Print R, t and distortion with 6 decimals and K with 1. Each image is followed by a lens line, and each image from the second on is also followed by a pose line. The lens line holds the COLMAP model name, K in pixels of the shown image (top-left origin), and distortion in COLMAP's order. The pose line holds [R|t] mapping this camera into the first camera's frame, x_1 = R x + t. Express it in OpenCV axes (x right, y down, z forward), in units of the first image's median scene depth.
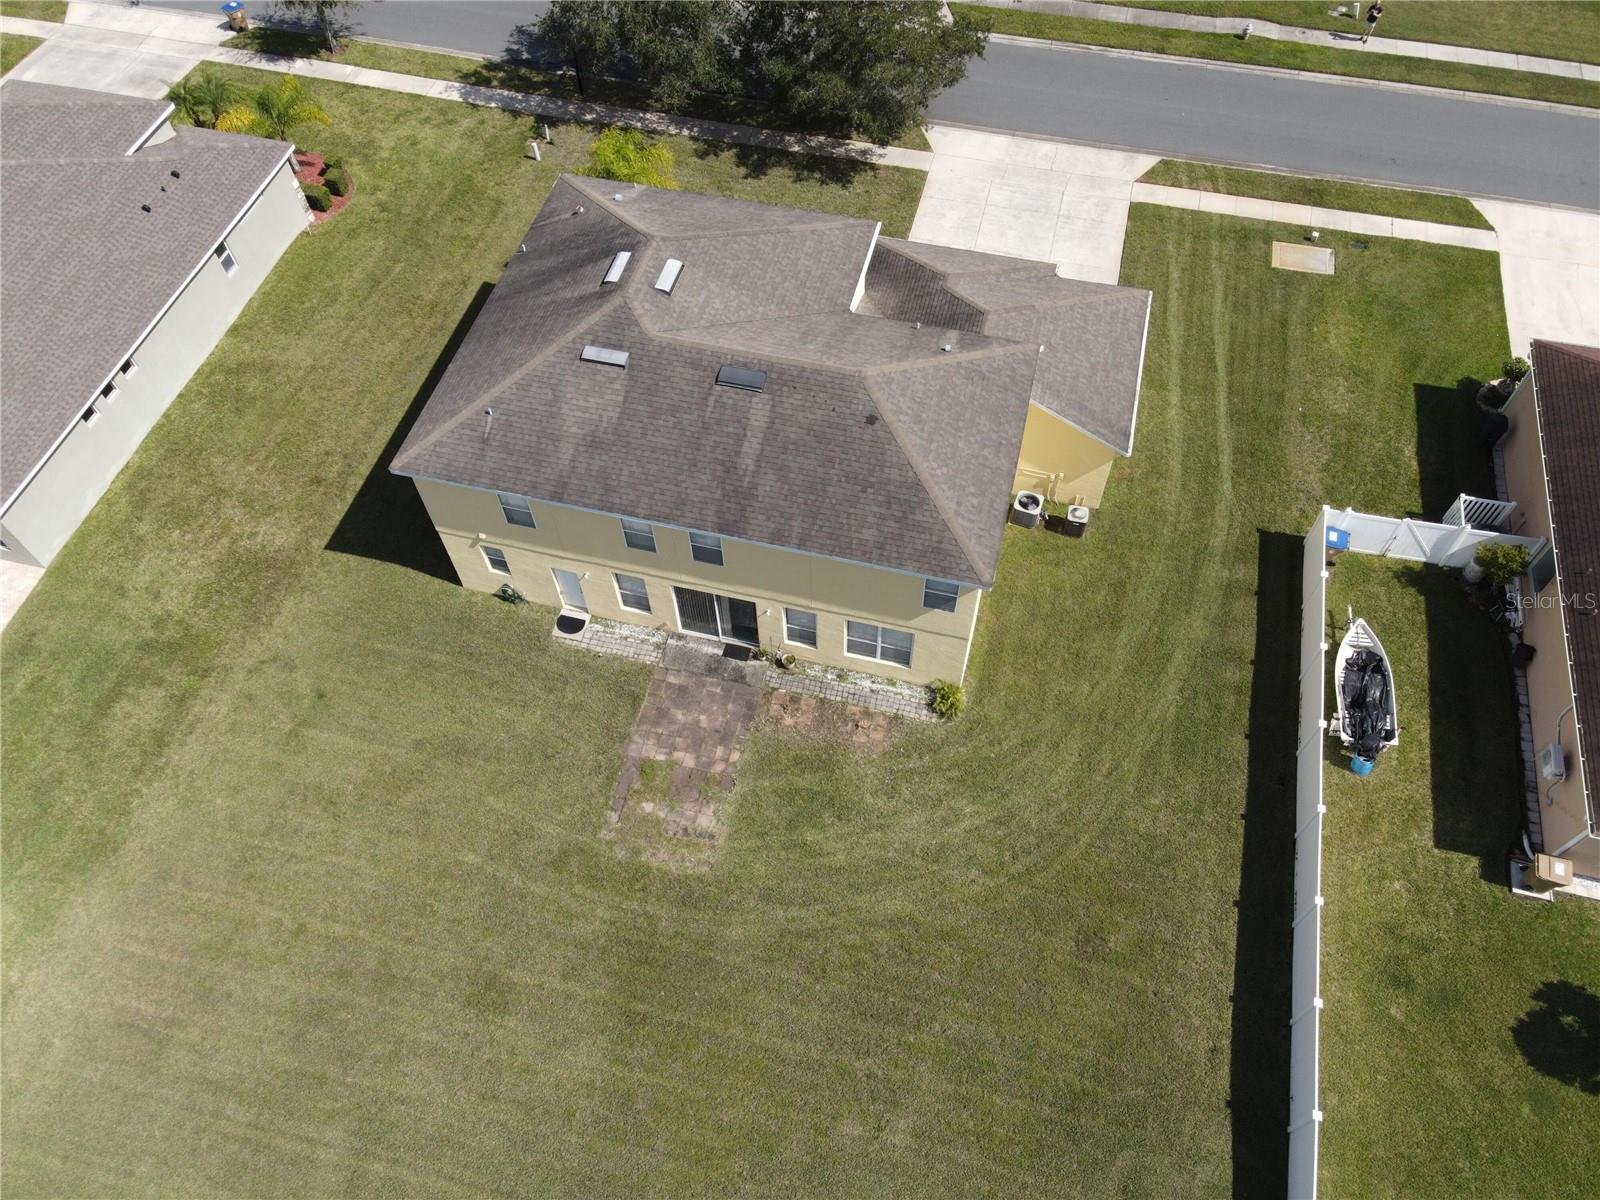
lens RADIAL K [[1163.2, 0, 808.6], [0, 1163.2, 595.1], [0, 0, 1]] dist [0.019169, -0.000045]
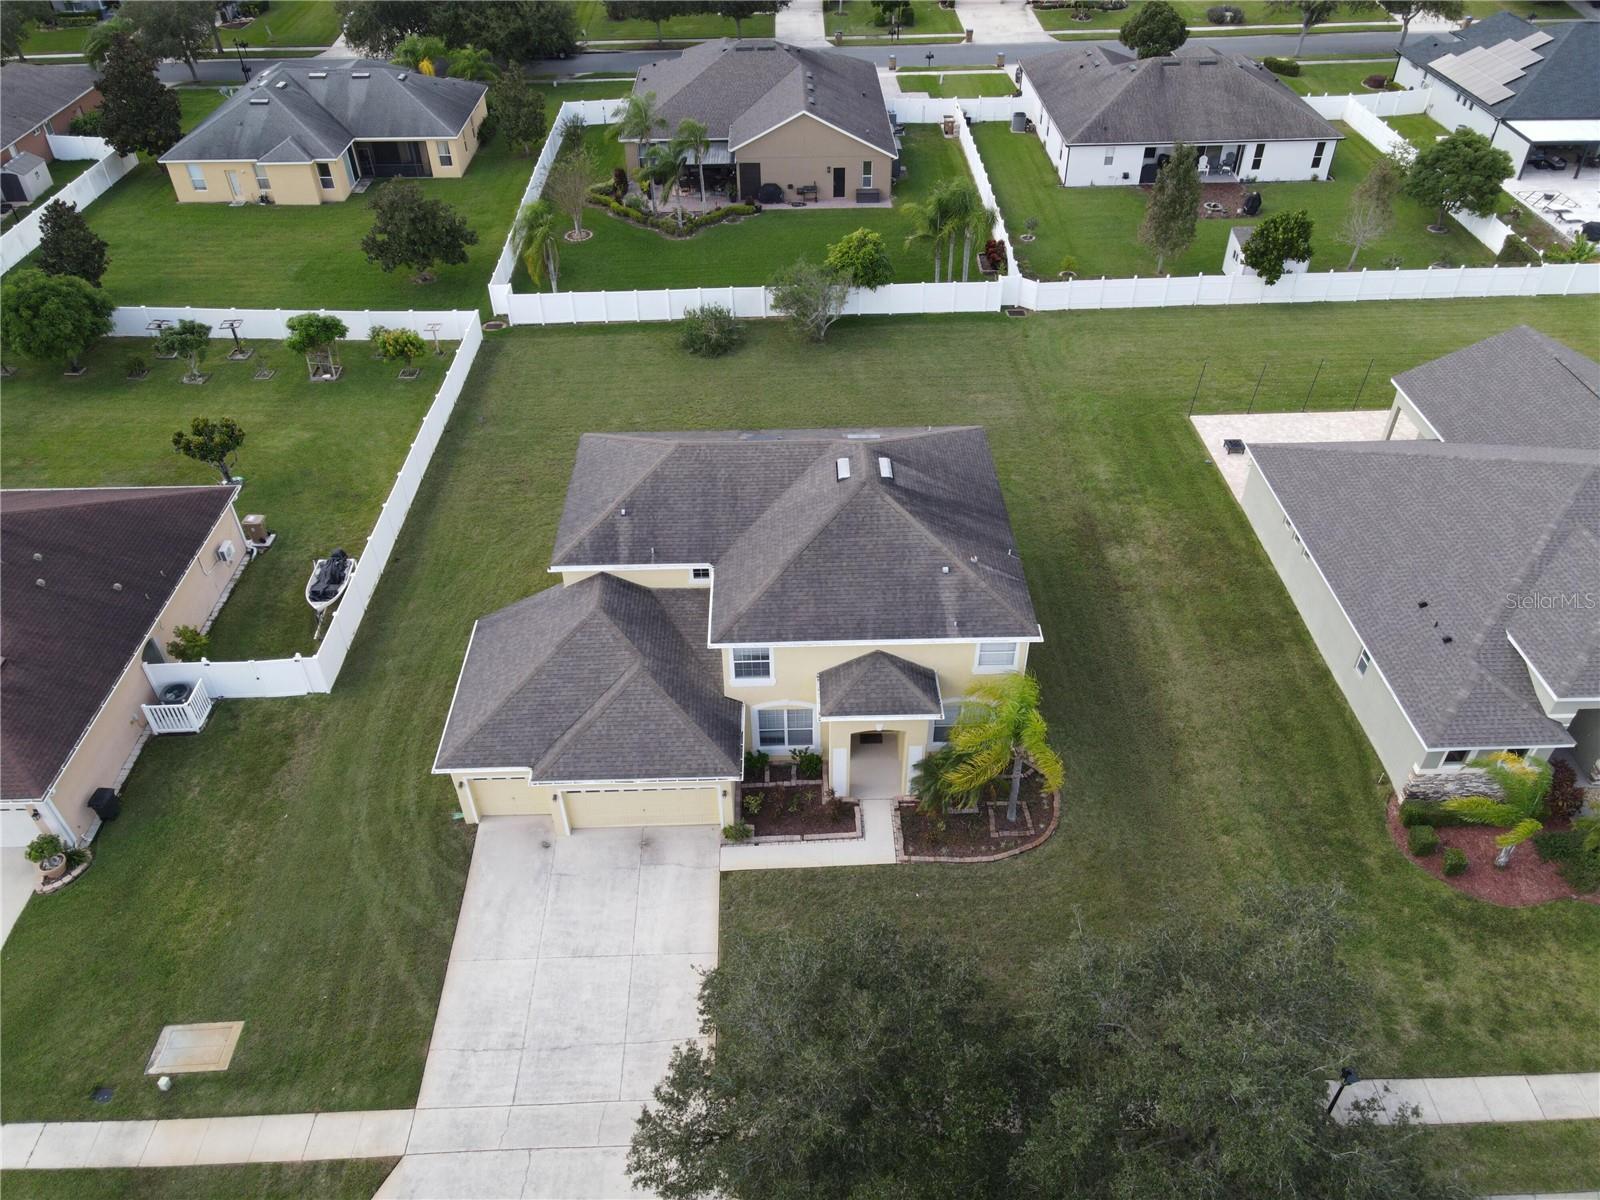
lens RADIAL K [[1168.0, 0, 807.1], [0, 1168.0, 591.7], [0, 0, 1]] dist [0.006372, 0.026693]
pose [[-0.962051, 0.188280, -0.197505, 0.184305], [-0.215015, -0.077422, 0.973537, -1.419958], [0.168006, 0.979059, 0.114967, 0.909876]]
